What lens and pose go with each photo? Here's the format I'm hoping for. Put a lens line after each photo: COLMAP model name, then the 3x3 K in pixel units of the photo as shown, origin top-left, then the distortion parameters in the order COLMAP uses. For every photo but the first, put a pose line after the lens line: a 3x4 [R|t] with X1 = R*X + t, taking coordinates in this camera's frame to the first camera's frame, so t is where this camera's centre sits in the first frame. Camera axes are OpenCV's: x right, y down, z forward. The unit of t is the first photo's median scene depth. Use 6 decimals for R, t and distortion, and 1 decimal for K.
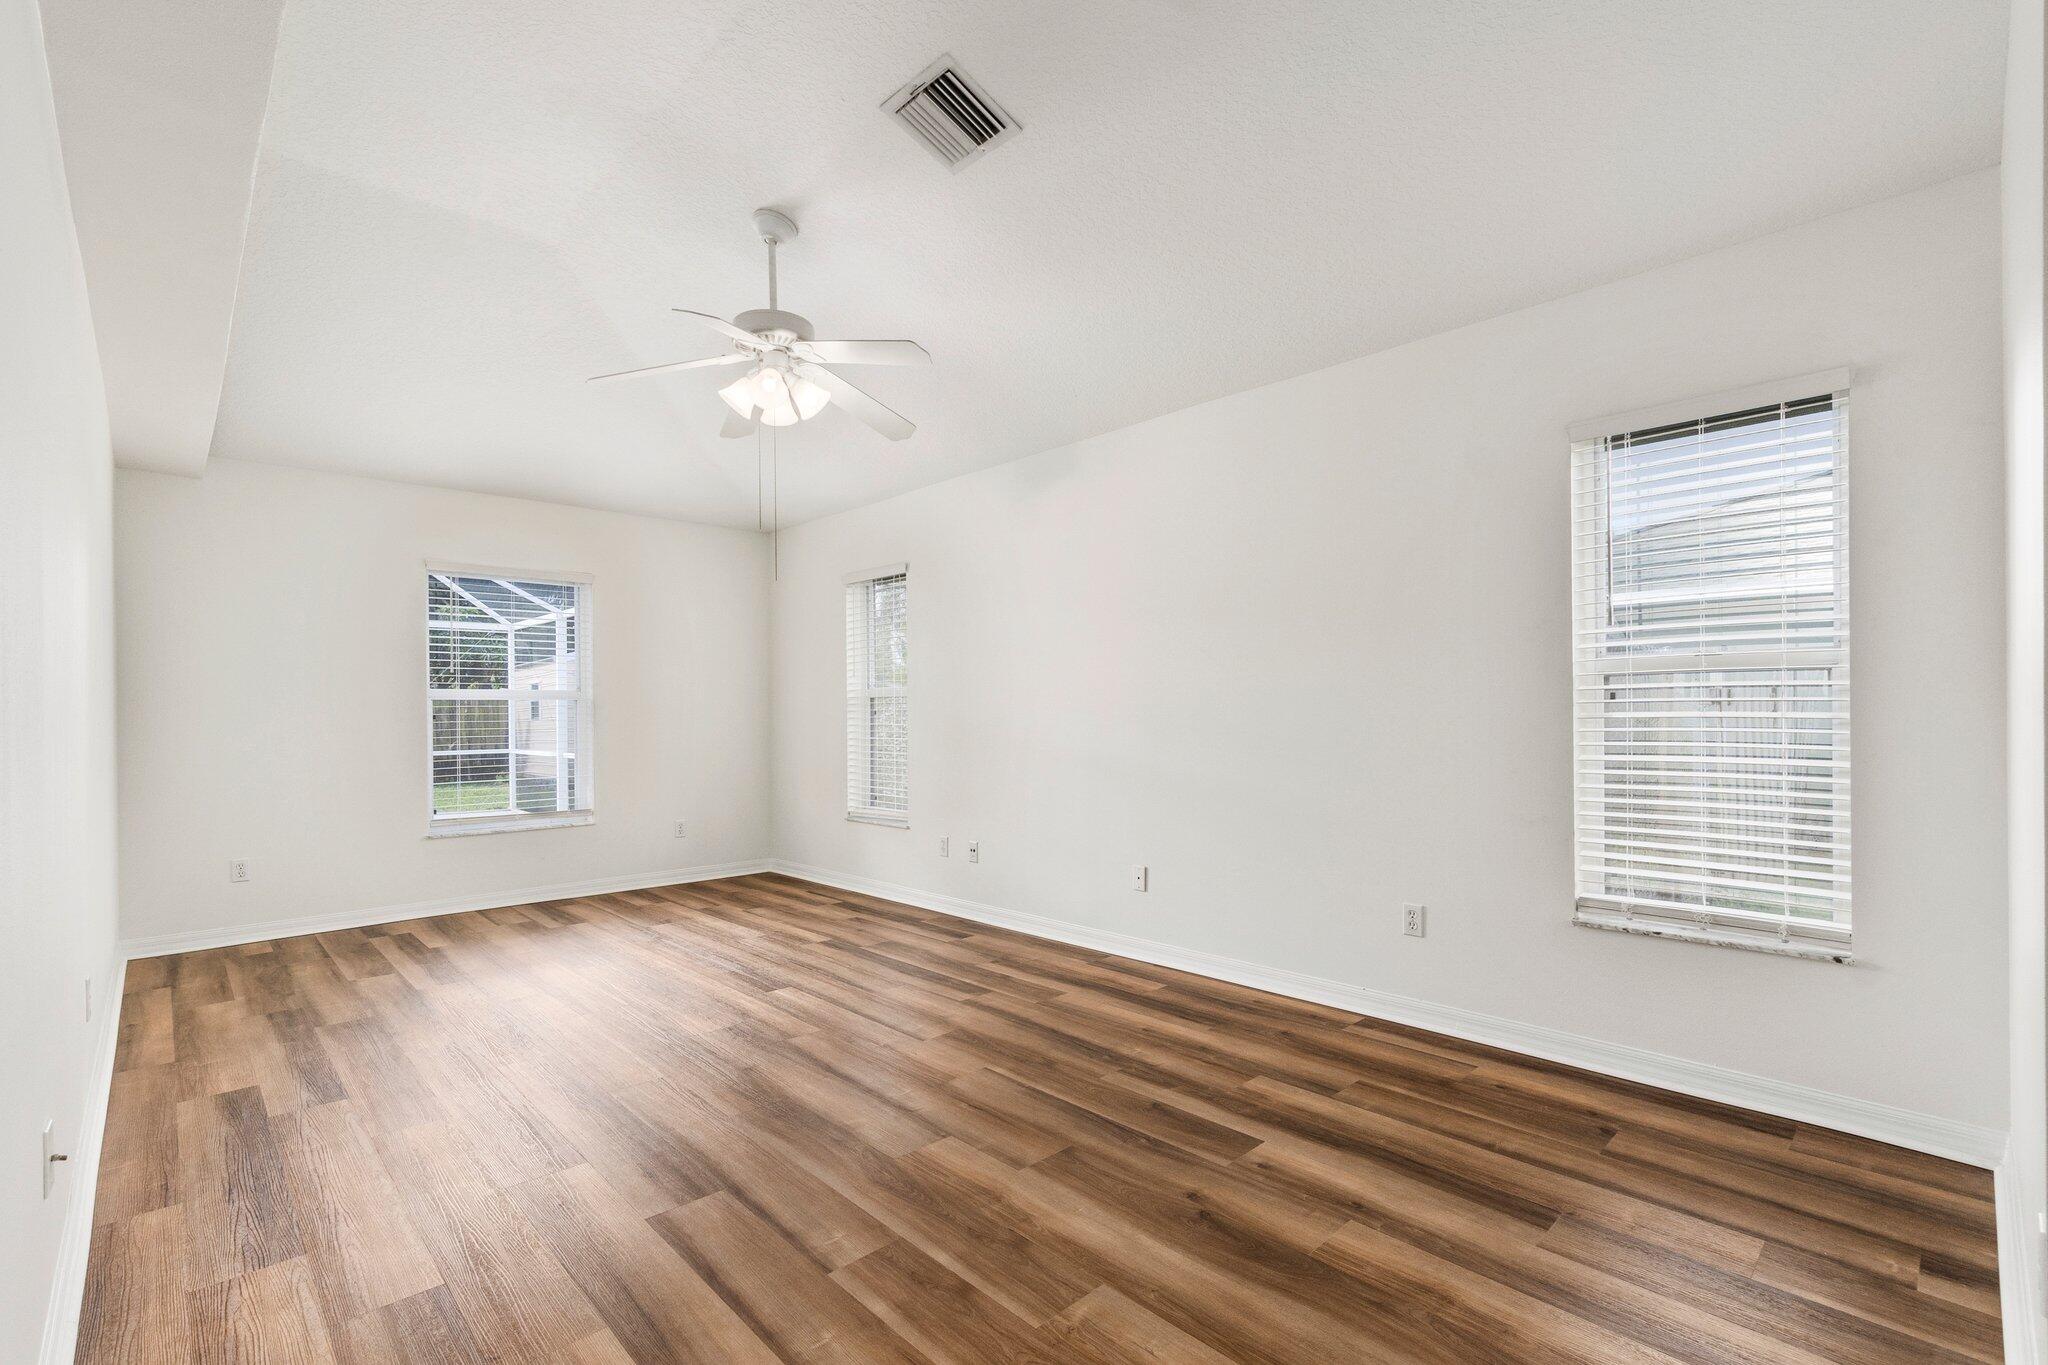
lens RADIAL K [[889.8, 0, 1030.8], [0, 889.8, 668.4], [0, 0, 1]] dist [-0.002896, 0.000776]
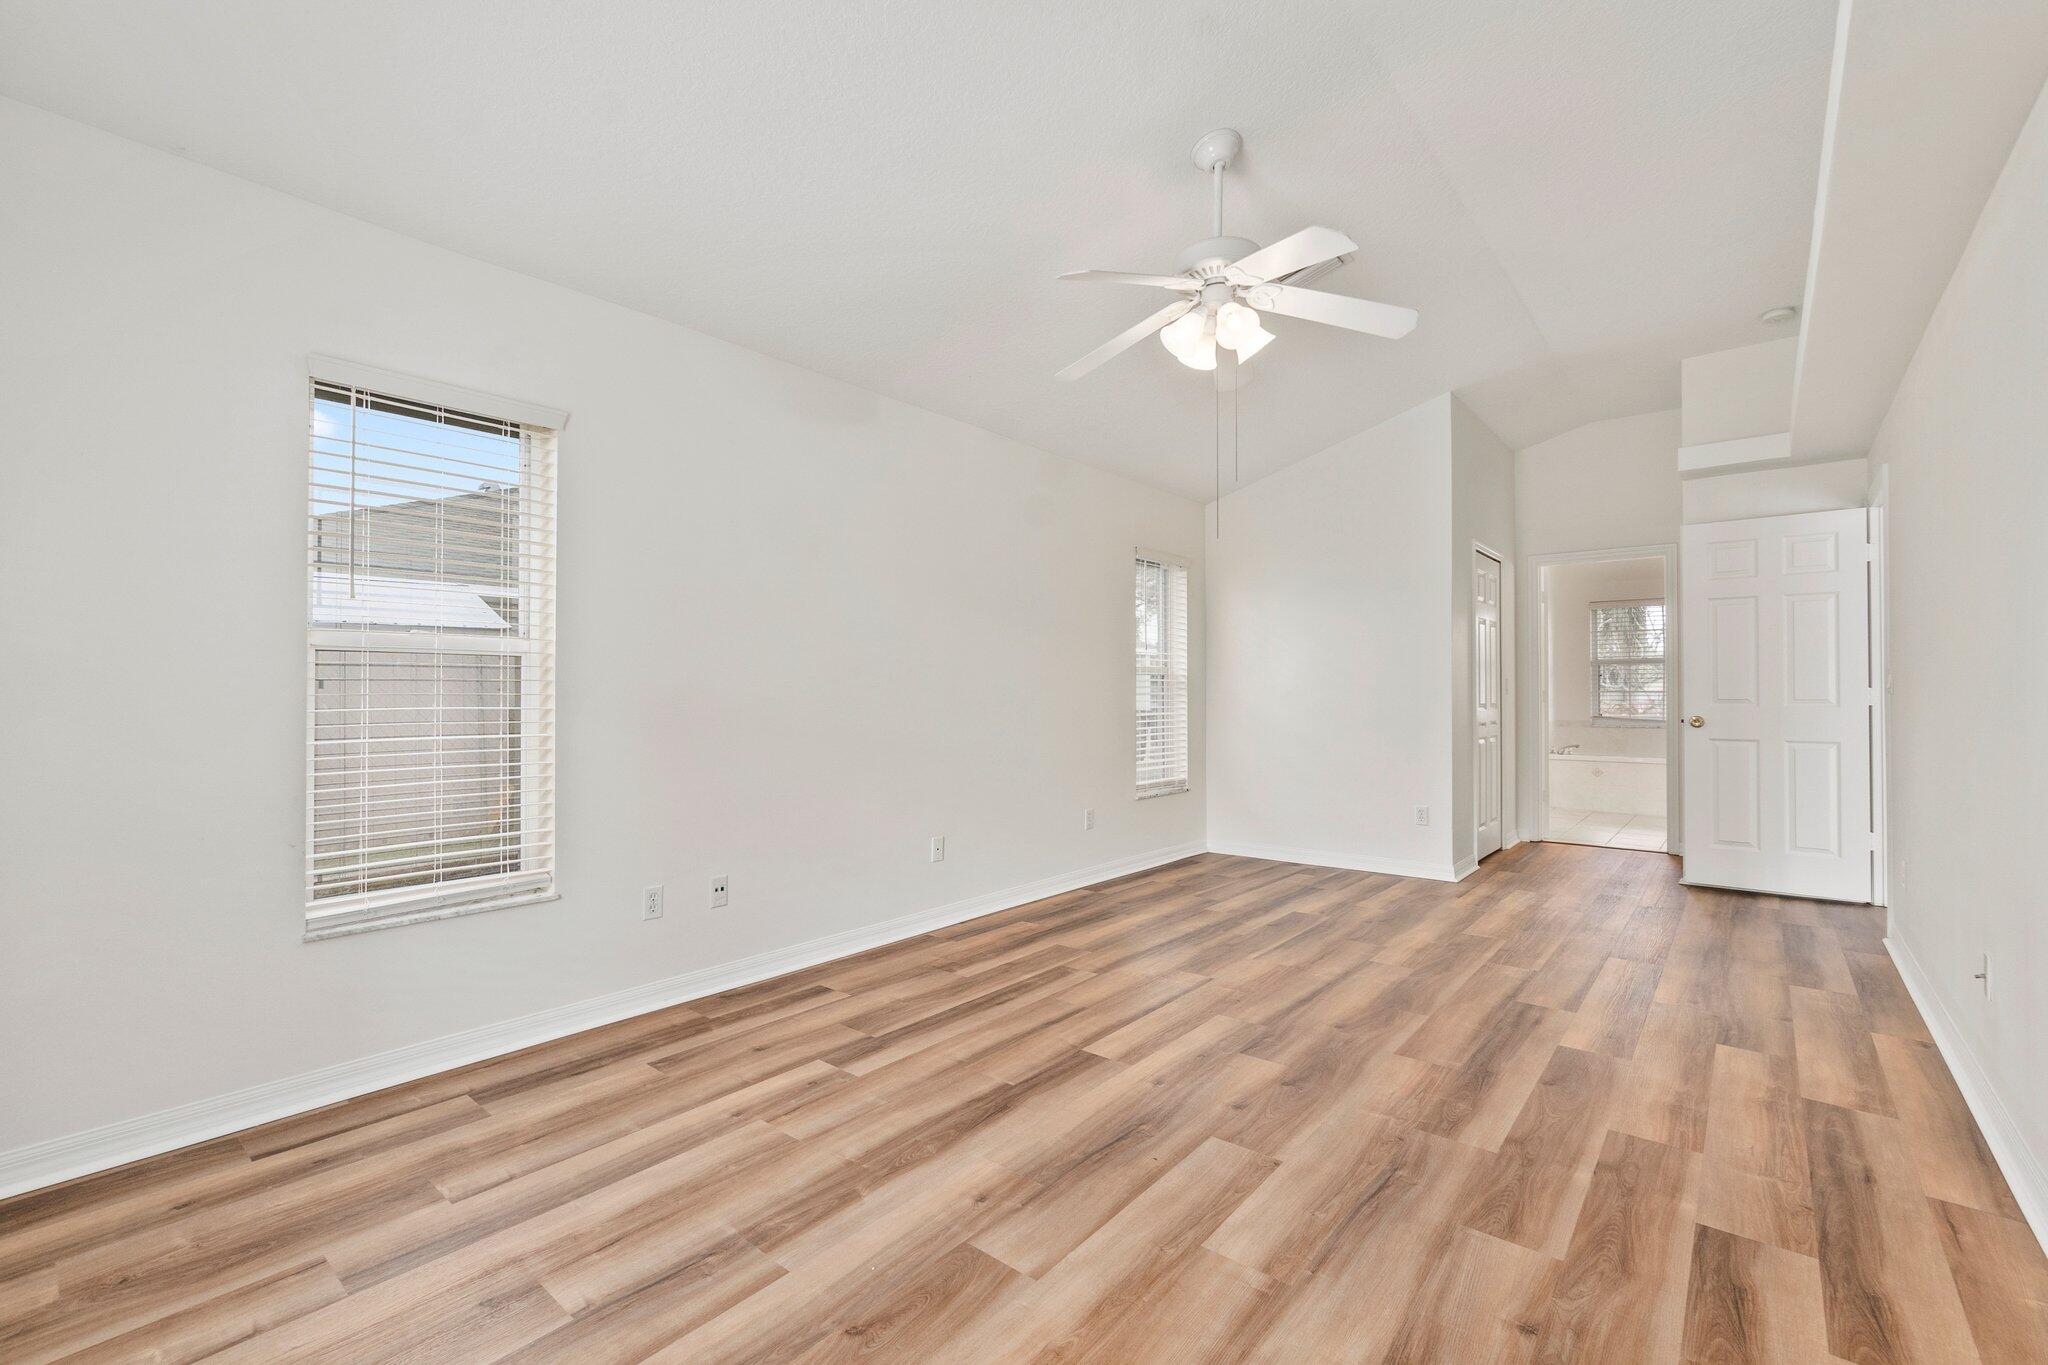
lens RADIAL K [[889.8, 0, 1037.0], [0, 889.8, 698.2], [0, 0, 1]] dist [-0.002896, 0.000776]
pose [[-0.112643, 0.002971, 0.993631, -0.993180], [-0.050736, 0.998674, -0.008737, 0.083000], [-0.992339, -0.051397, -0.112343, 1.144221]]
